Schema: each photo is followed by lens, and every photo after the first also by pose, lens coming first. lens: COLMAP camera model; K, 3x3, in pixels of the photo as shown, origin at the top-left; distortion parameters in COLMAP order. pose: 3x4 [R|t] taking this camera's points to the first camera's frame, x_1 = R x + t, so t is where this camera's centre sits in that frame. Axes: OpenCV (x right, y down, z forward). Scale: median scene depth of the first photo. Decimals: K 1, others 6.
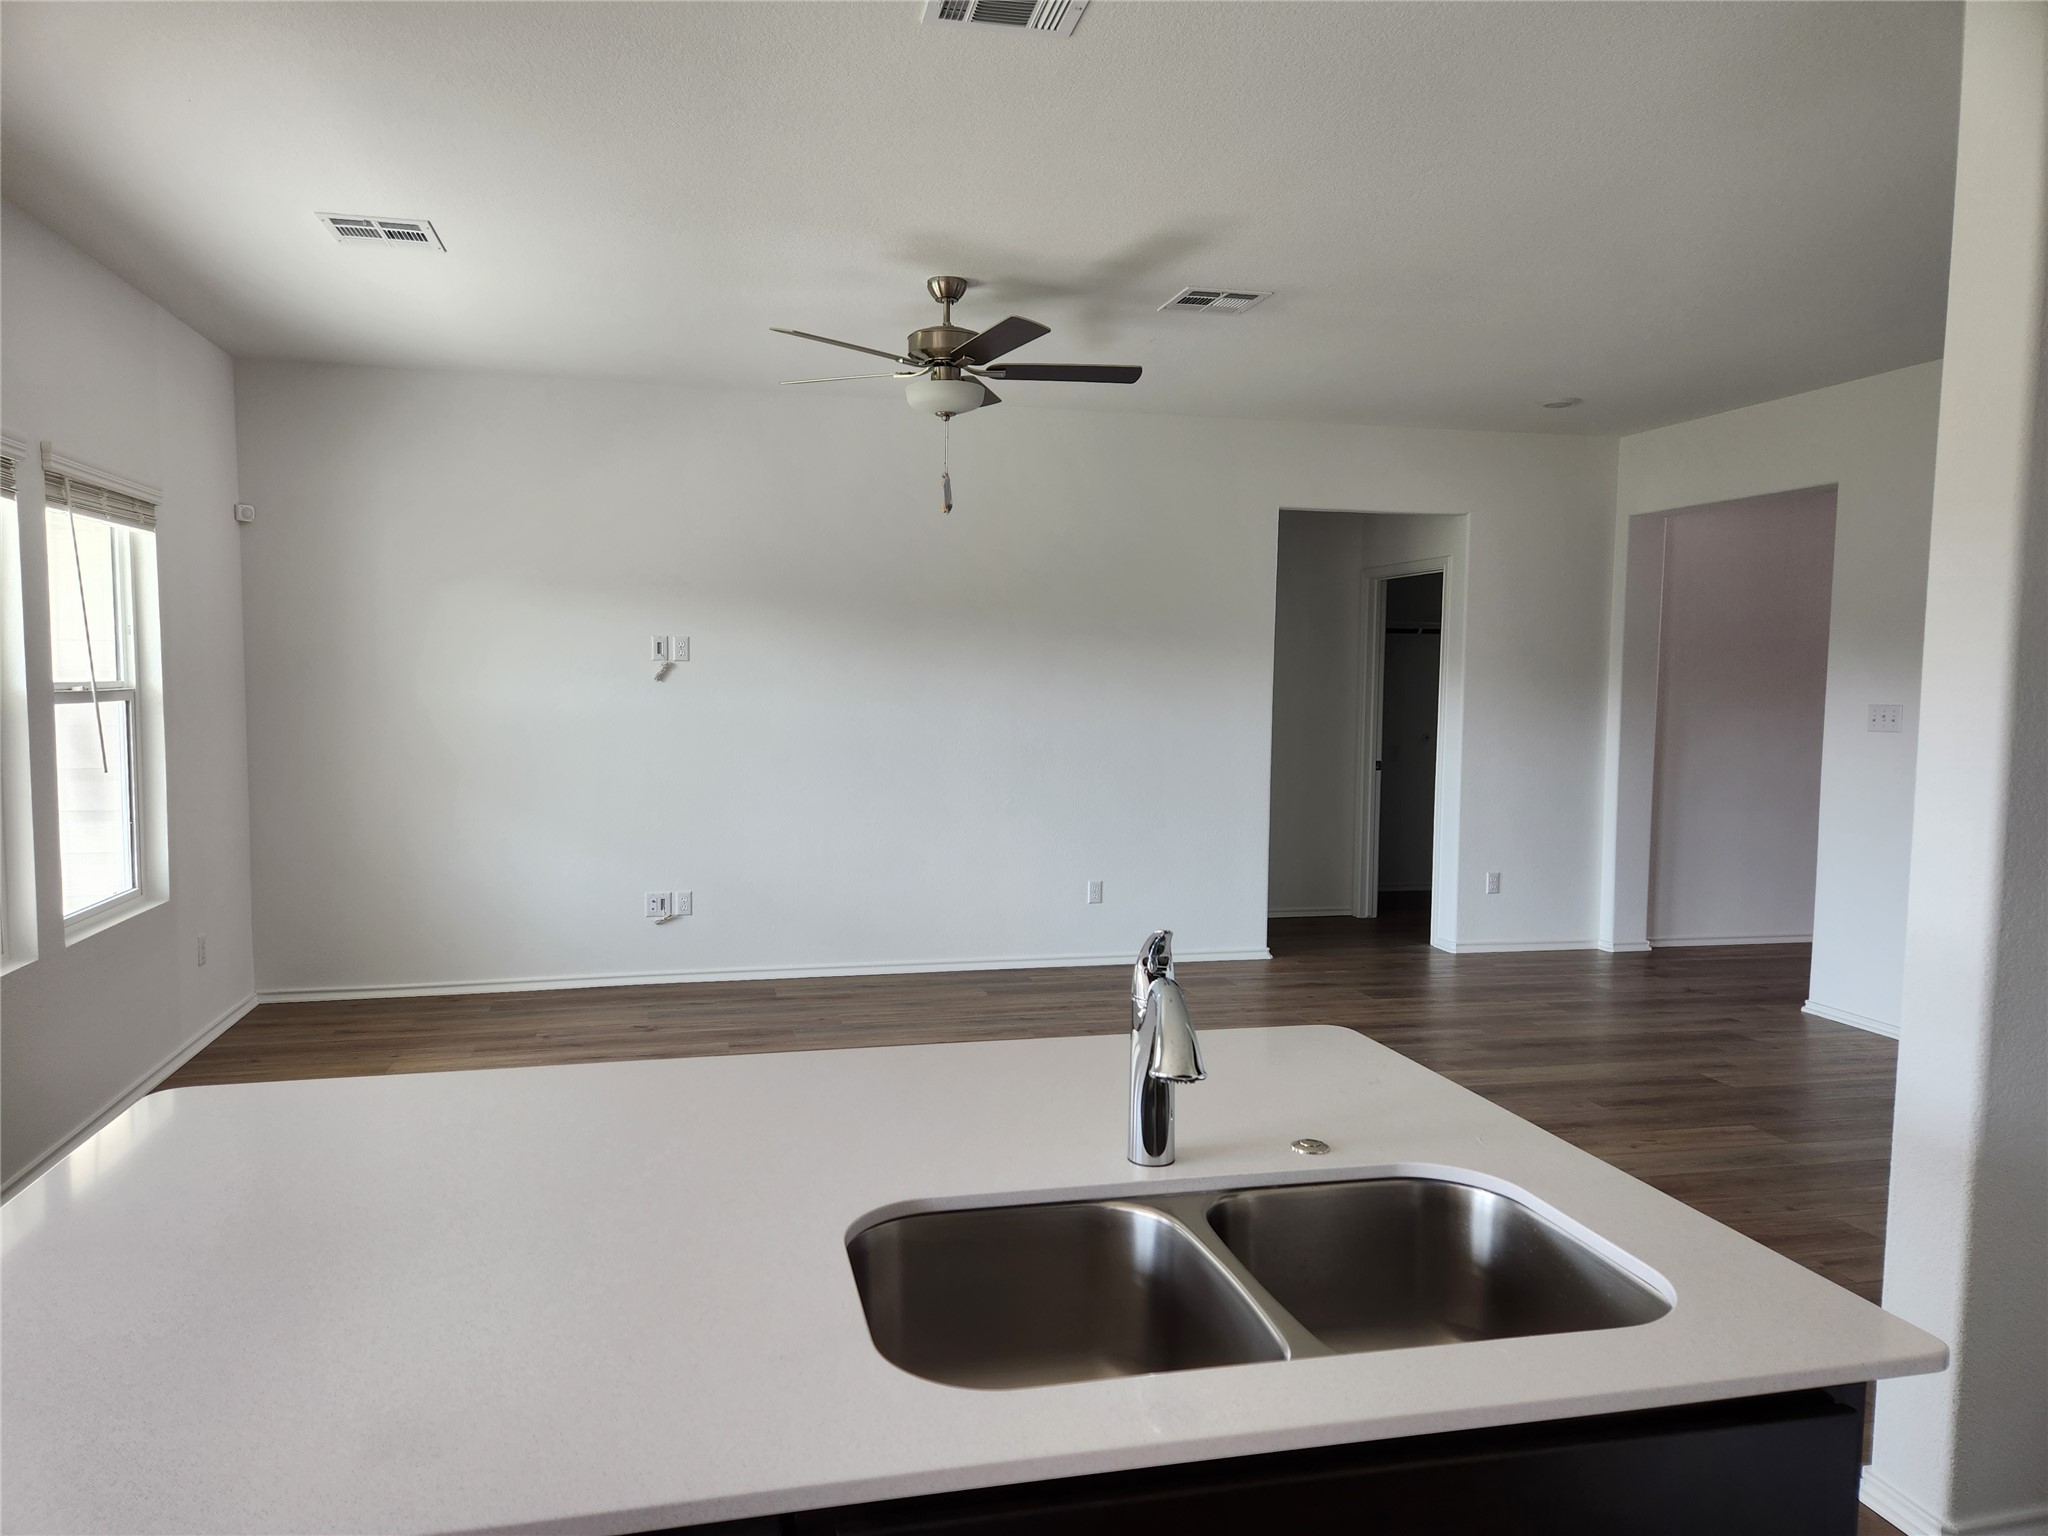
lens RADIAL K [[1369.8, 0, 992.1], [0, 1369.8, 786.3], [0, 0, 1]] dist [0.061976, 0.000351]
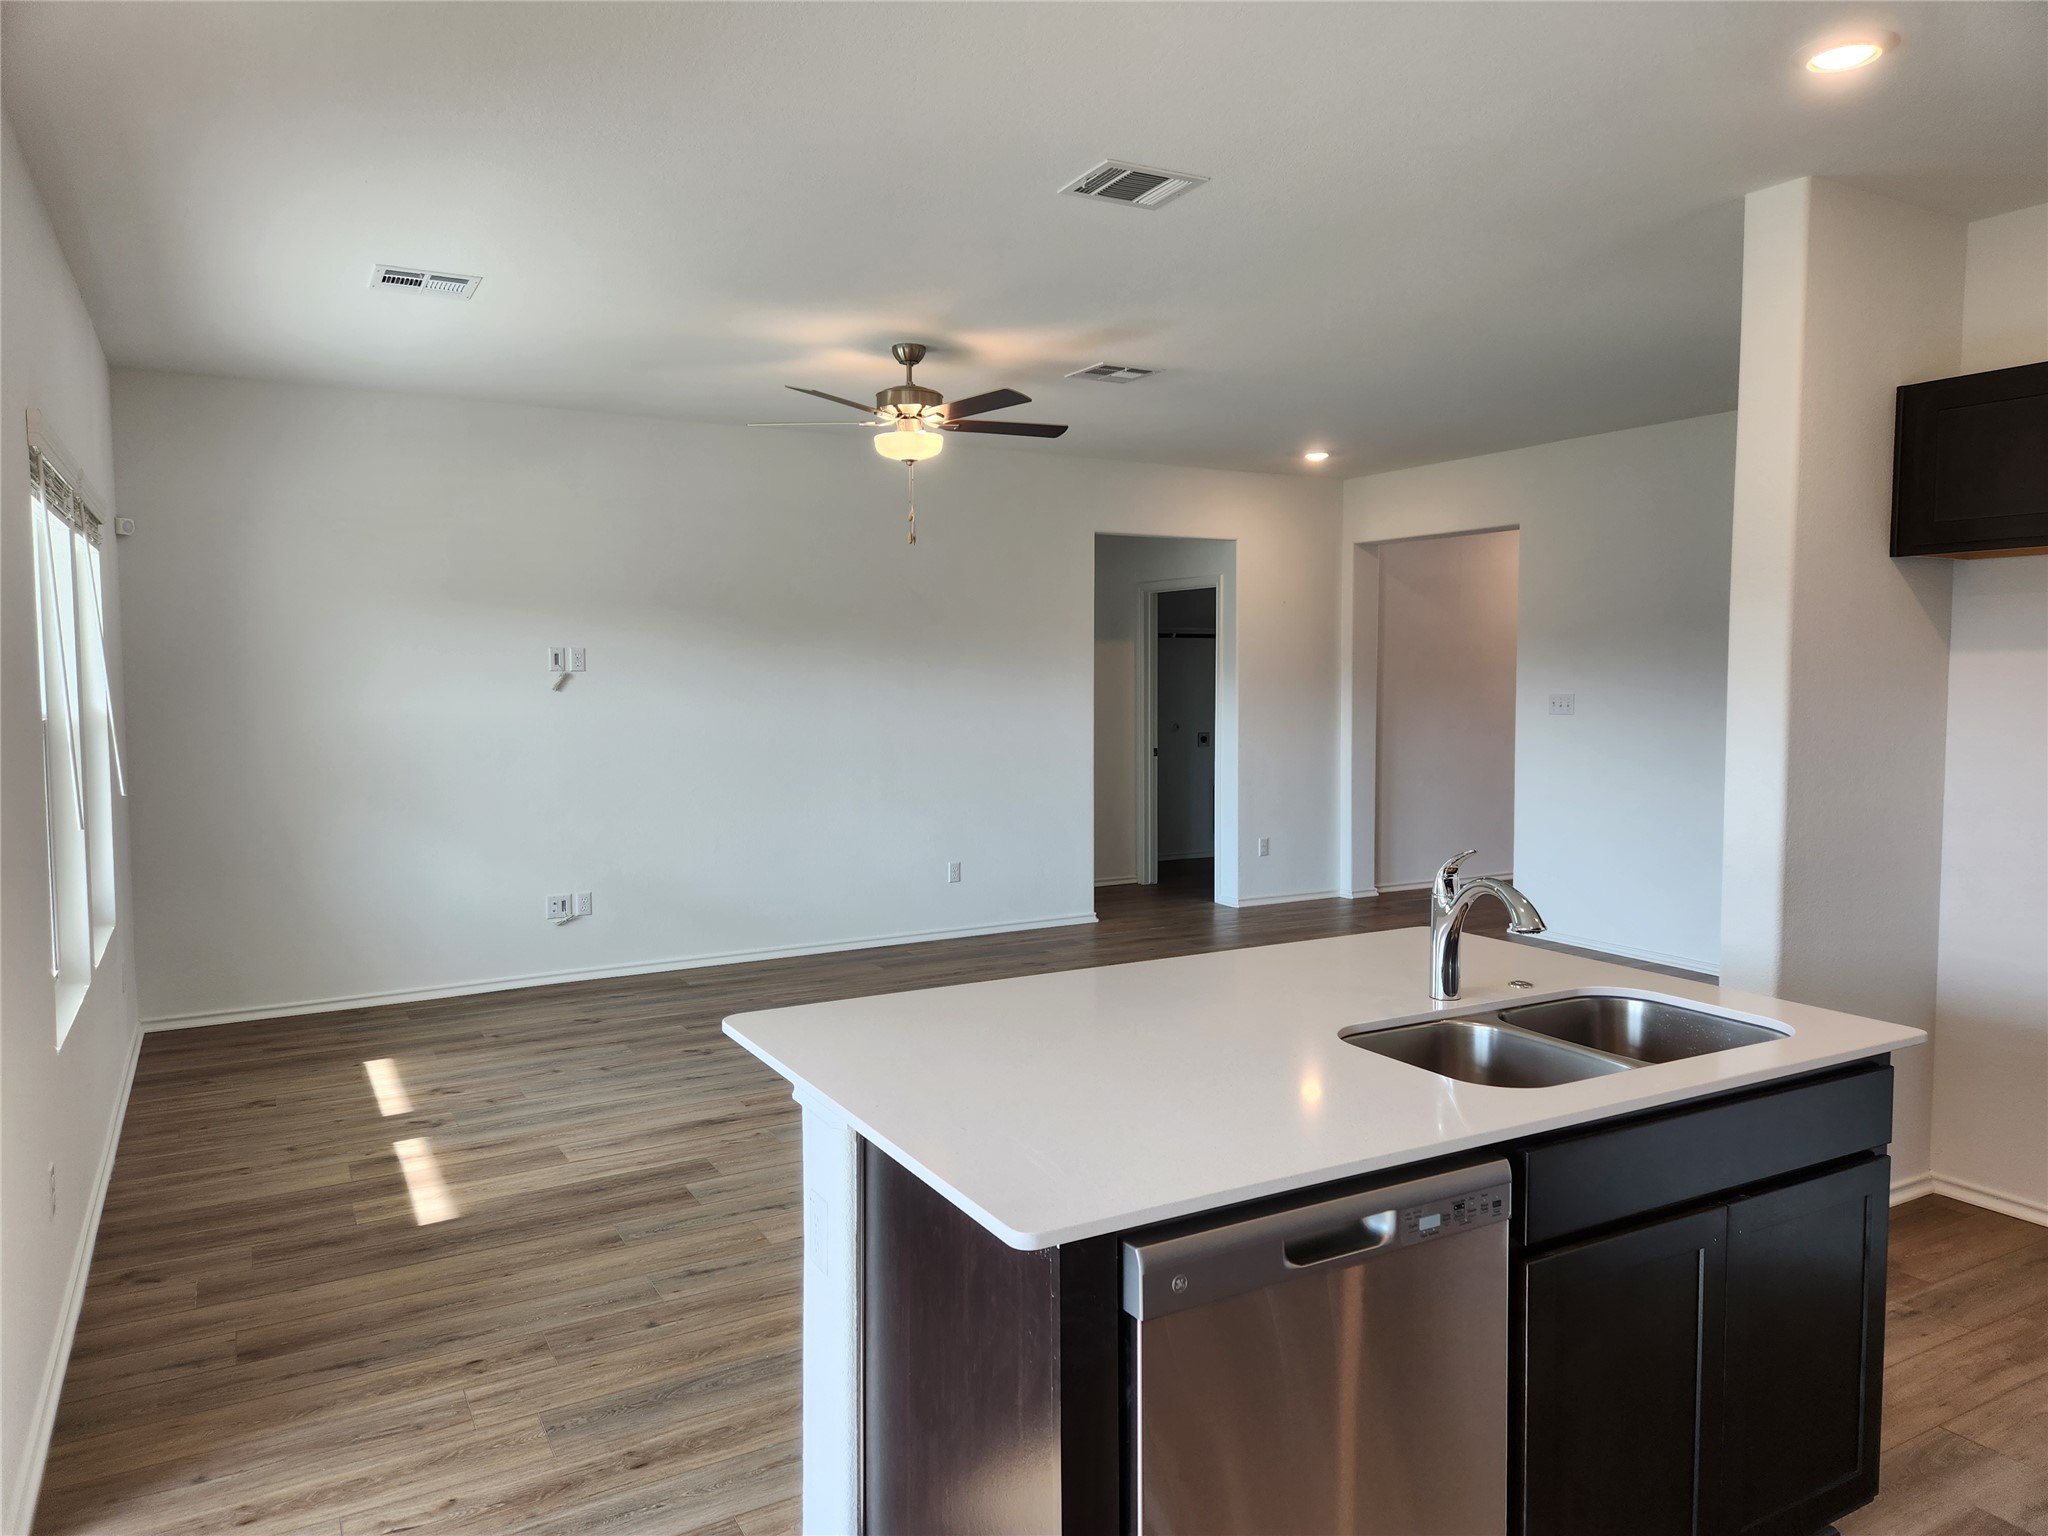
lens RADIAL K [[1375.9, 0, 1024.0], [0, 1375.9, 768.0], [0, 0, 1]] dist [0.049966, -0.001515]
pose [[0.957511, -0.033025, 0.286498, -0.205009], [0.035687, 0.999355, -0.004073, -0.001410], [-0.286179, 0.014125, 0.958072, -0.101397]]
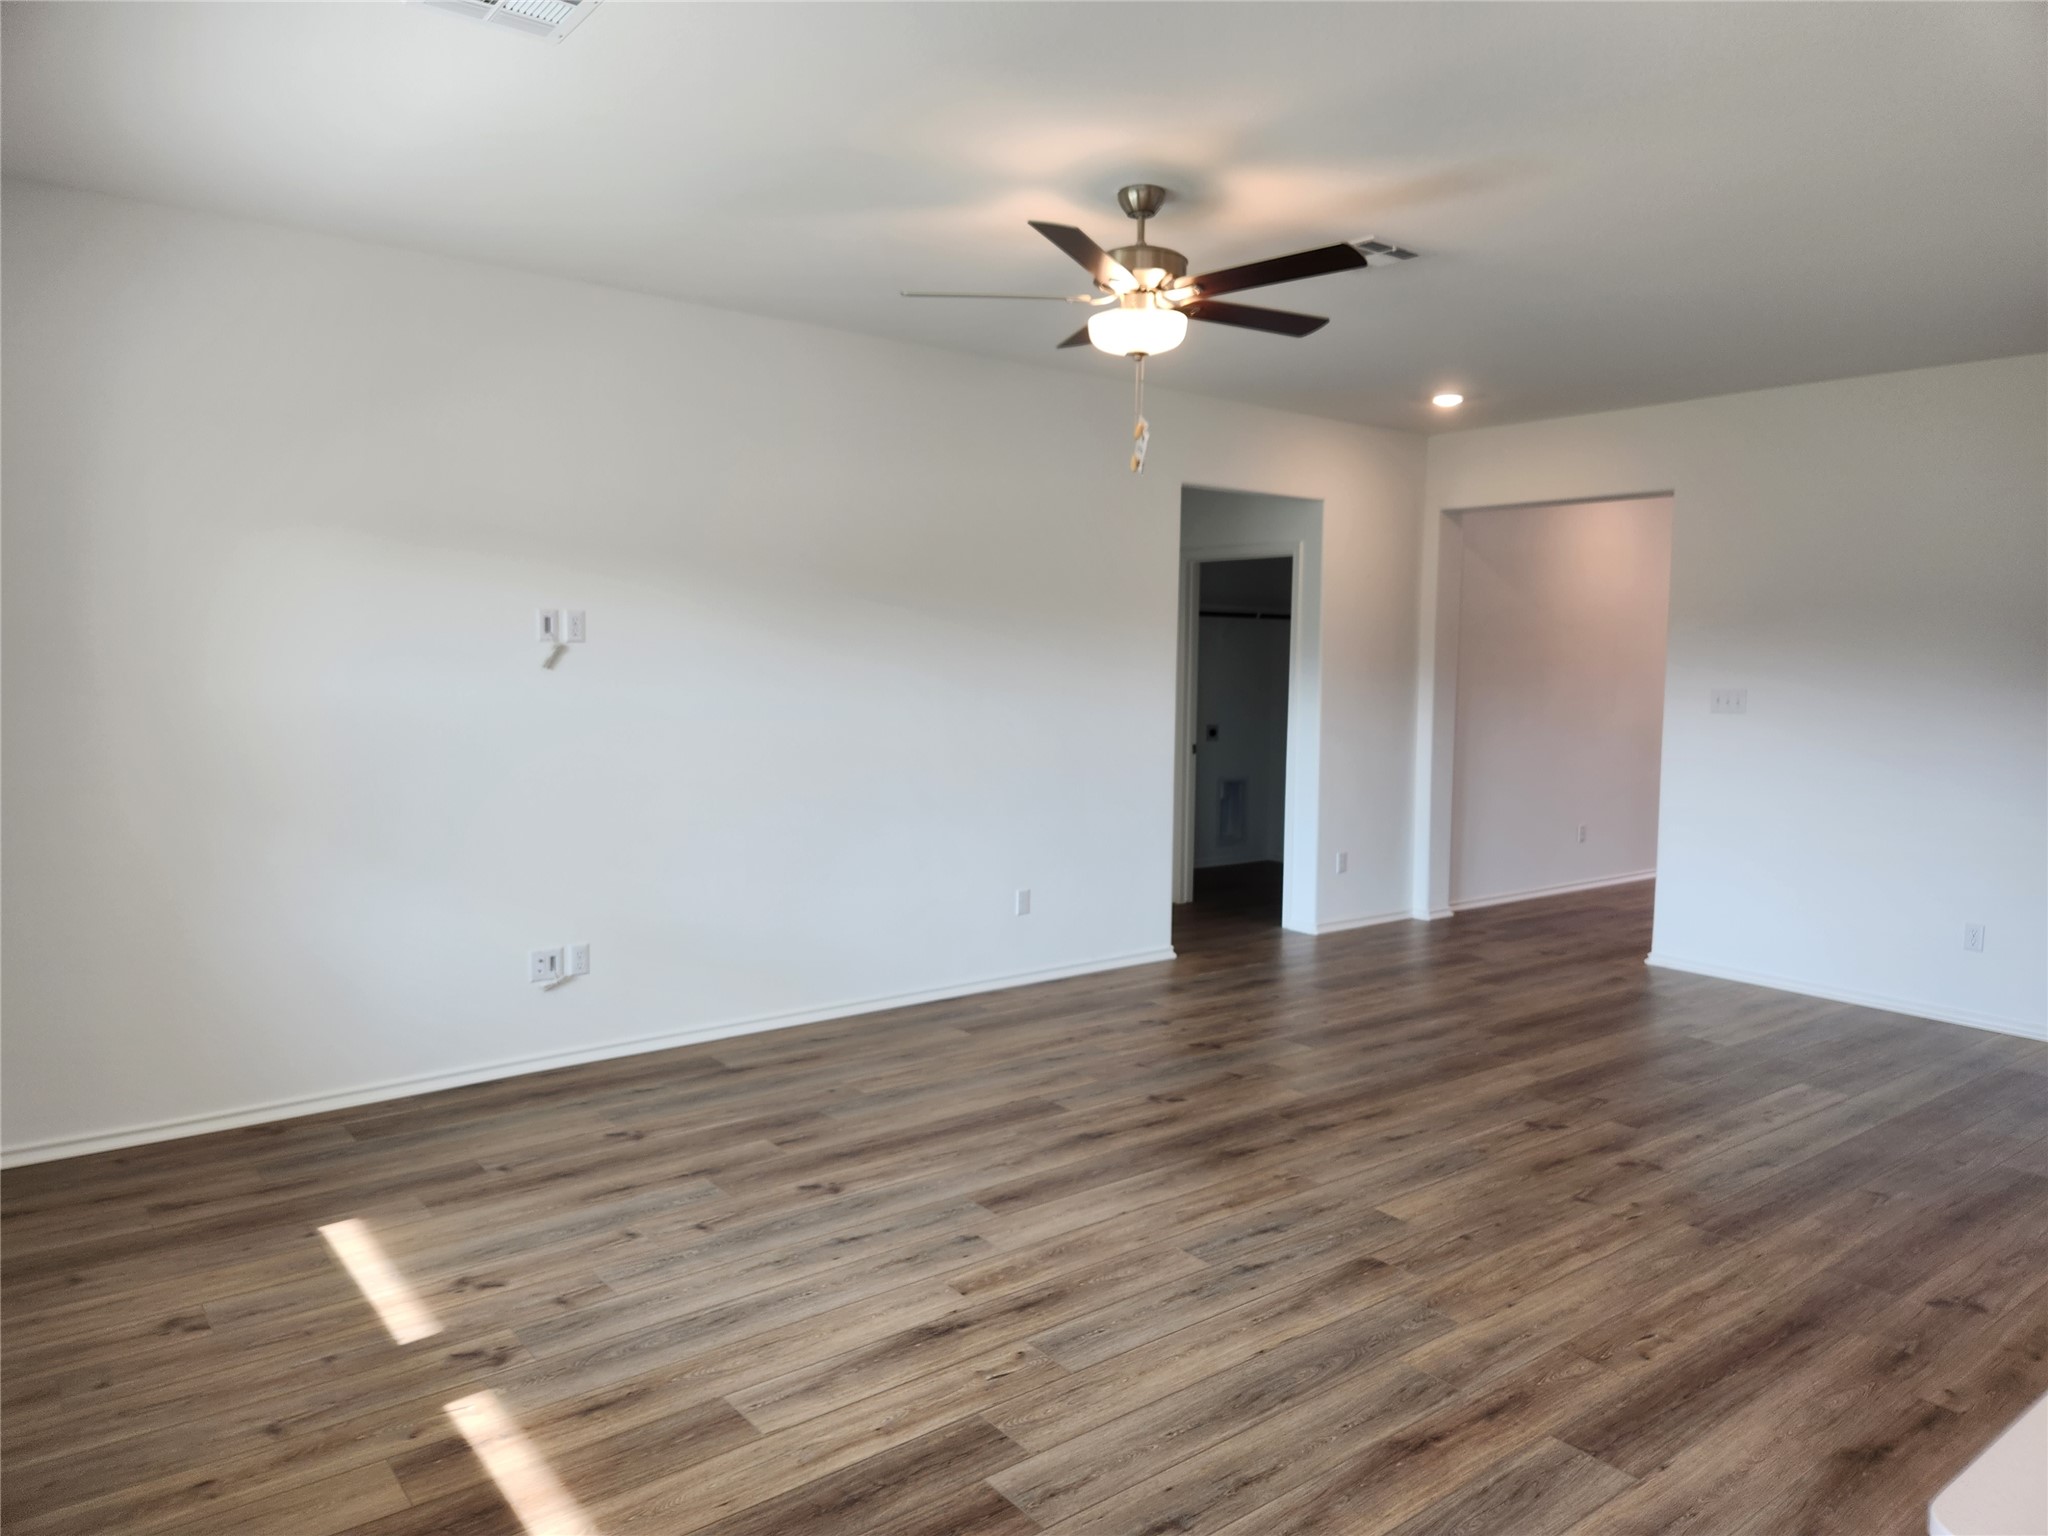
lens RADIAL K [[1383.4, 0, 1024.0], [0, 1383.4, 768.0], [0, 0, 1]] dist [0.047544, -0.023795]
pose [[0.903143, -0.032905, 0.428078, -0.333108], [0.029483, 0.999458, 0.014621, -0.025544], [-0.428327, -0.000584, 0.903623, 0.198766]]
